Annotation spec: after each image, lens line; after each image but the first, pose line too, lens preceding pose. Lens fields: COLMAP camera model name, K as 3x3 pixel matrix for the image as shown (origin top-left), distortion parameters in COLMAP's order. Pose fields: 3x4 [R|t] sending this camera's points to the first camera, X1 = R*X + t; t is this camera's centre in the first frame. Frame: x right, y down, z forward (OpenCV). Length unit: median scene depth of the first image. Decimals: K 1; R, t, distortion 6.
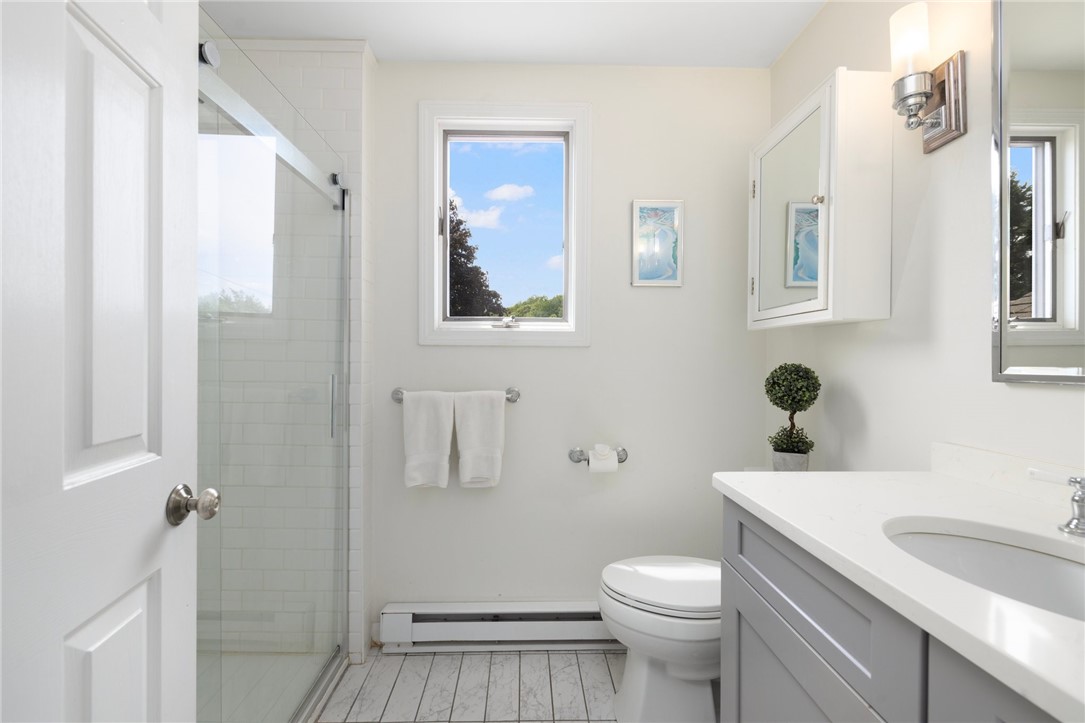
lens RADIAL K [[450.3, 0, 535.0], [0, 450.3, 361.5], [0, 0, 1]] dist [0.000276, 0.000220]
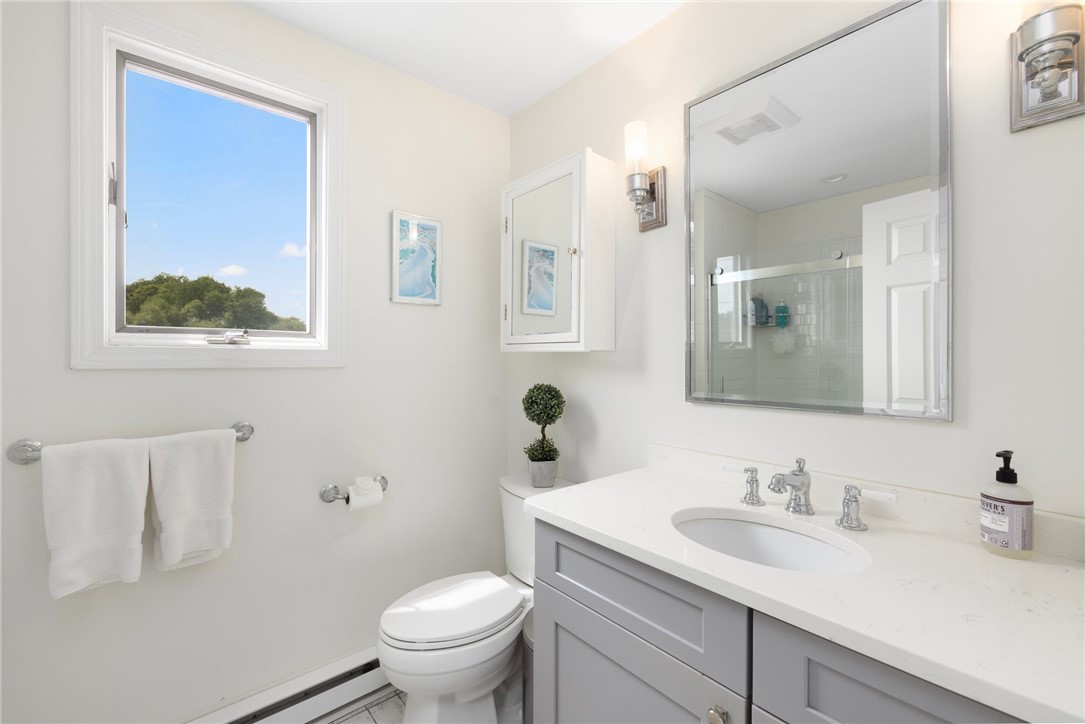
lens RADIAL K [[450.3, 0, 538.6], [0, 450.3, 358.4], [0, 0, 1]] dist [0.000276, 0.000220]
pose [[0.781663, -0.000835, 0.623700, -0.145013], [0.004450, 0.999981, -0.004238, -0.049371], [-0.623685, 0.006088, 0.781652, 0.085645]]
